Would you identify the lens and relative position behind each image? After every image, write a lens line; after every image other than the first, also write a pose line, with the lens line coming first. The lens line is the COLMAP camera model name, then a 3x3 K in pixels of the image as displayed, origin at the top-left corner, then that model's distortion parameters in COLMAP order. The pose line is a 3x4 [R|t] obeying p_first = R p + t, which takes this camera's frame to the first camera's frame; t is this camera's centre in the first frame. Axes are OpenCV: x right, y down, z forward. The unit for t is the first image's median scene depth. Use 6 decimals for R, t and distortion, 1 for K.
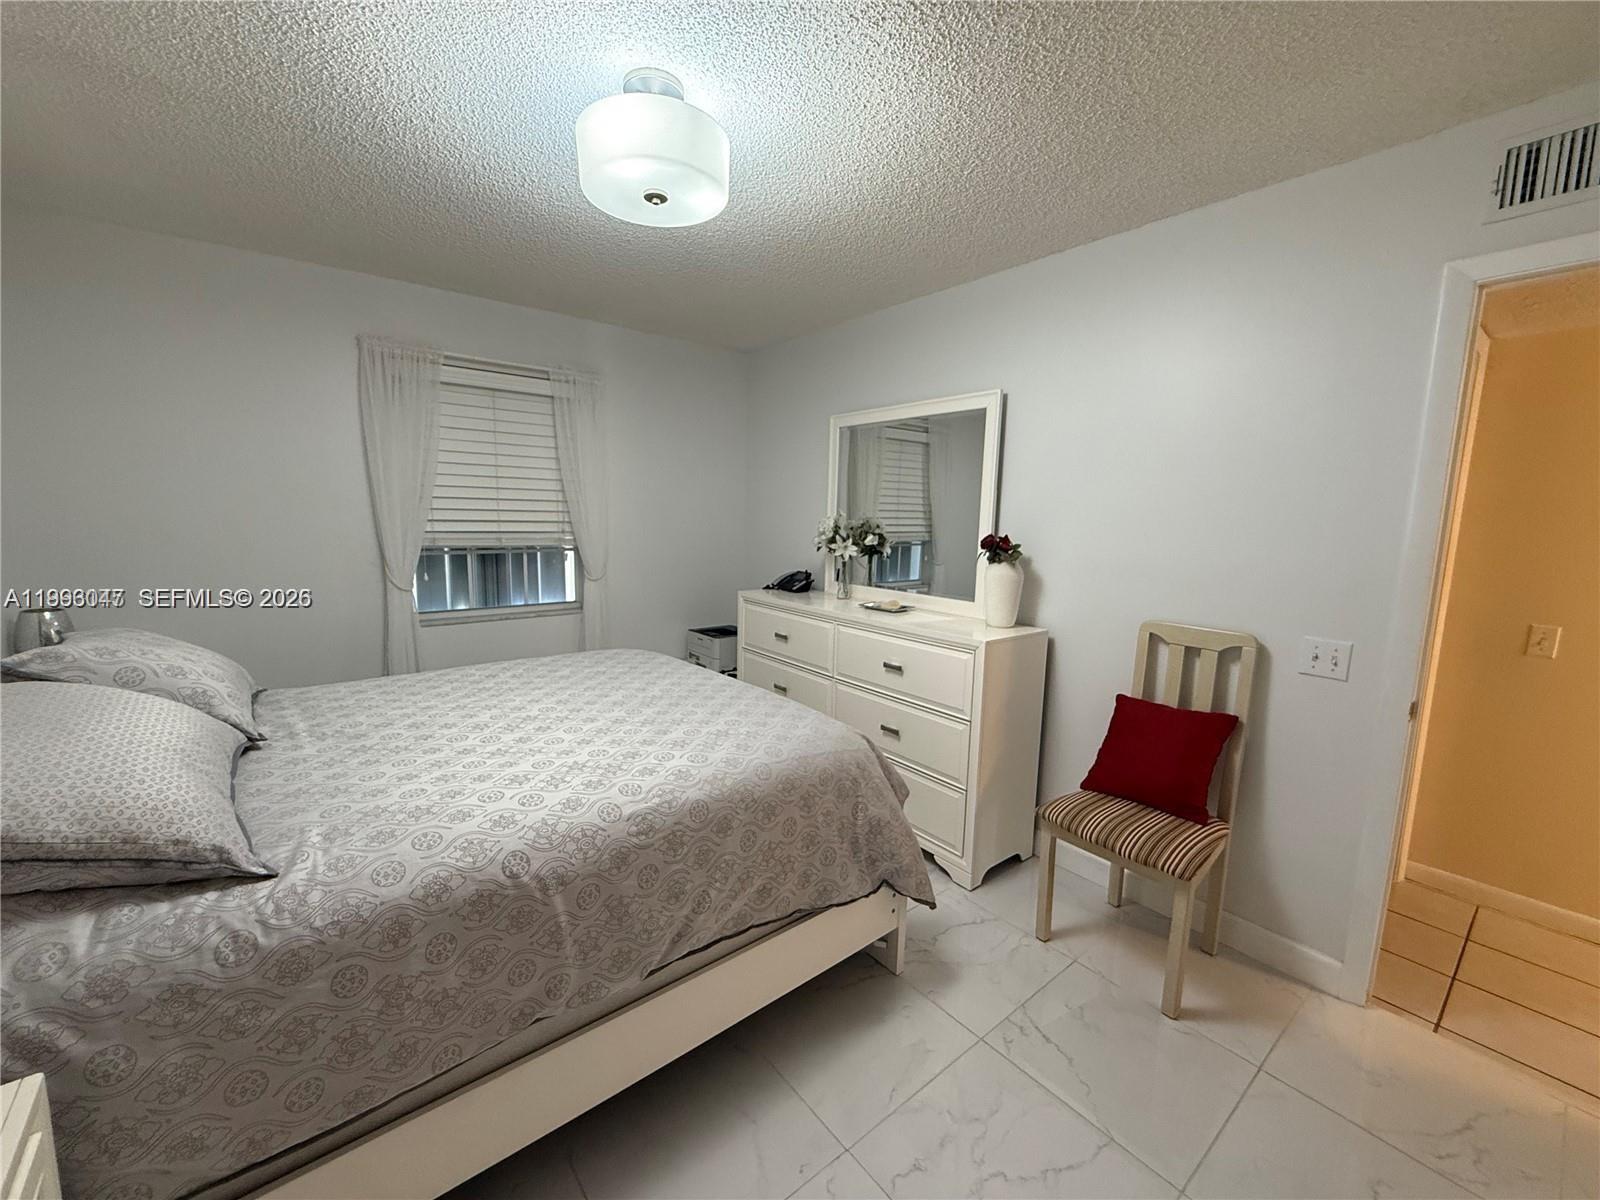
lens RADIAL K [[642.6, 0, 792.6], [0, 642.6, 595.9], [0, 0, 1]] dist [0.000838, 0.000405]
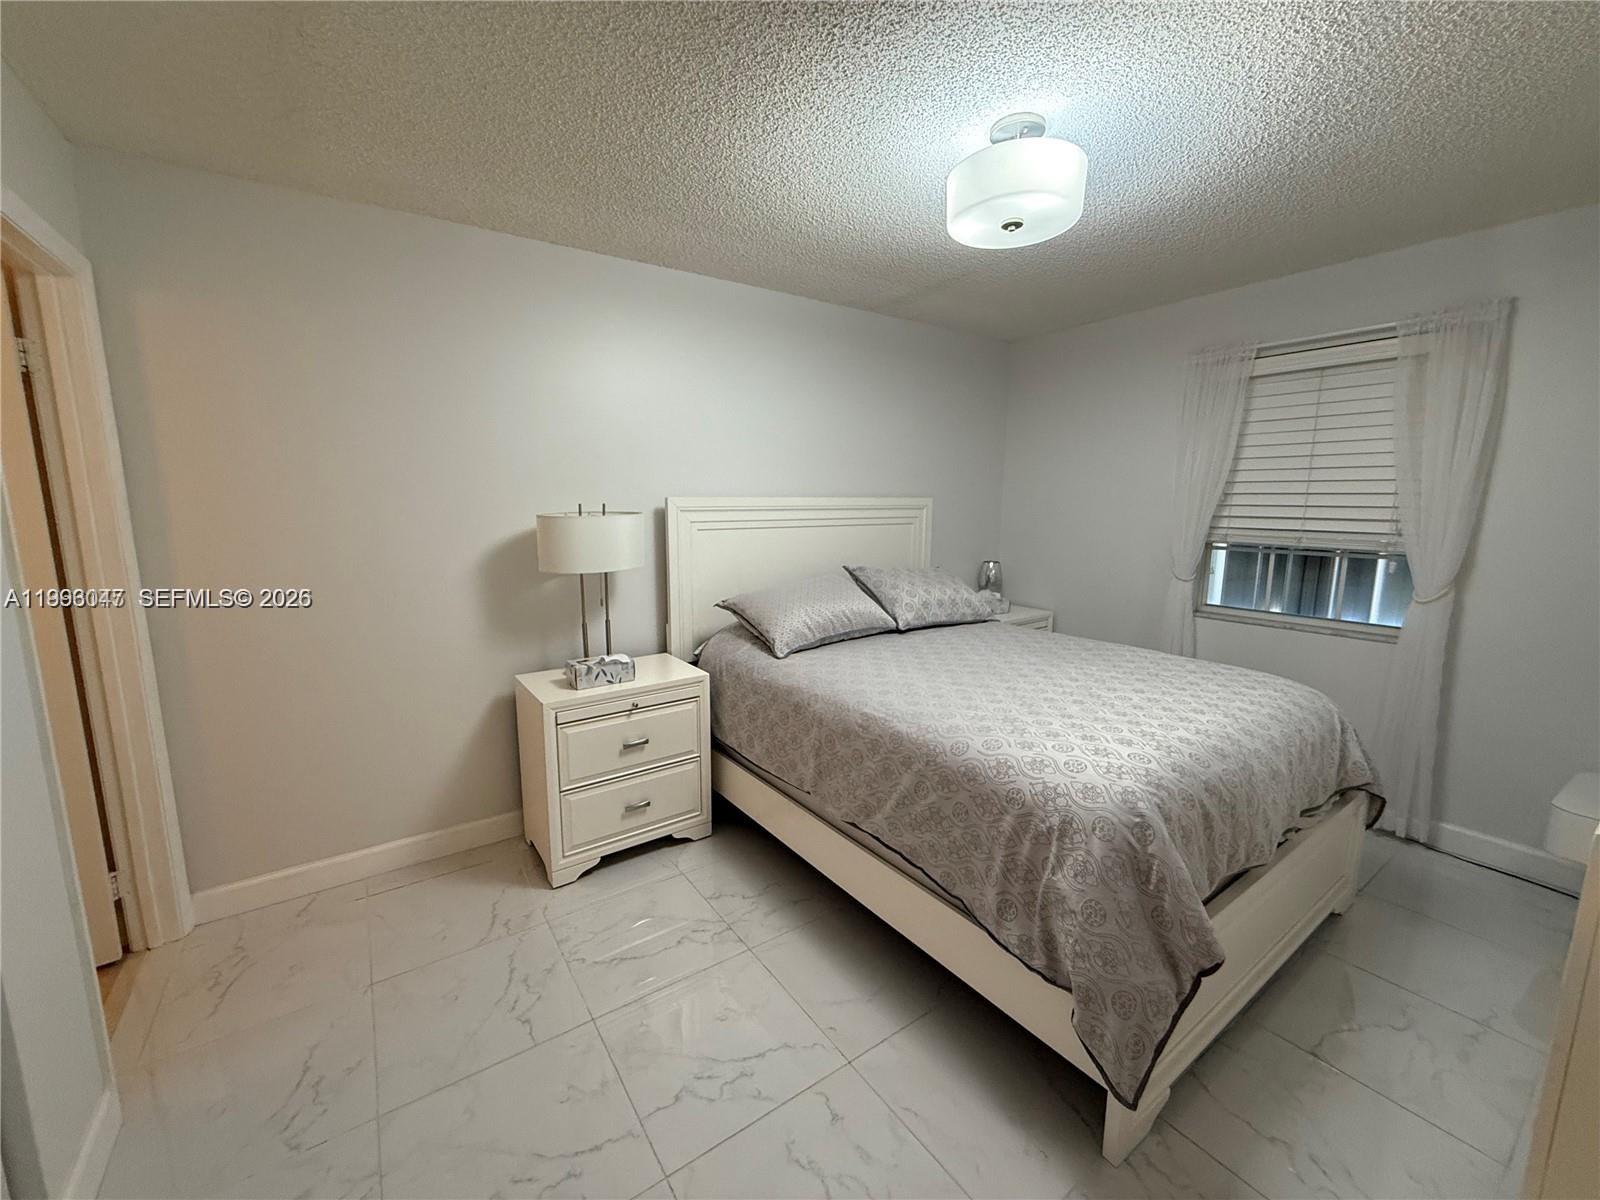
lens RADIAL K [[642.6, 0, 793.7], [0, 642.6, 595.5], [0, 0, 1]] dist [0.000838, 0.000405]
pose [[-0.075429, 0.128432, -0.988846, 0.672677], [-0.132740, 0.981552, 0.137610, -0.056583], [0.988277, 0.141639, -0.056990, 0.514105]]
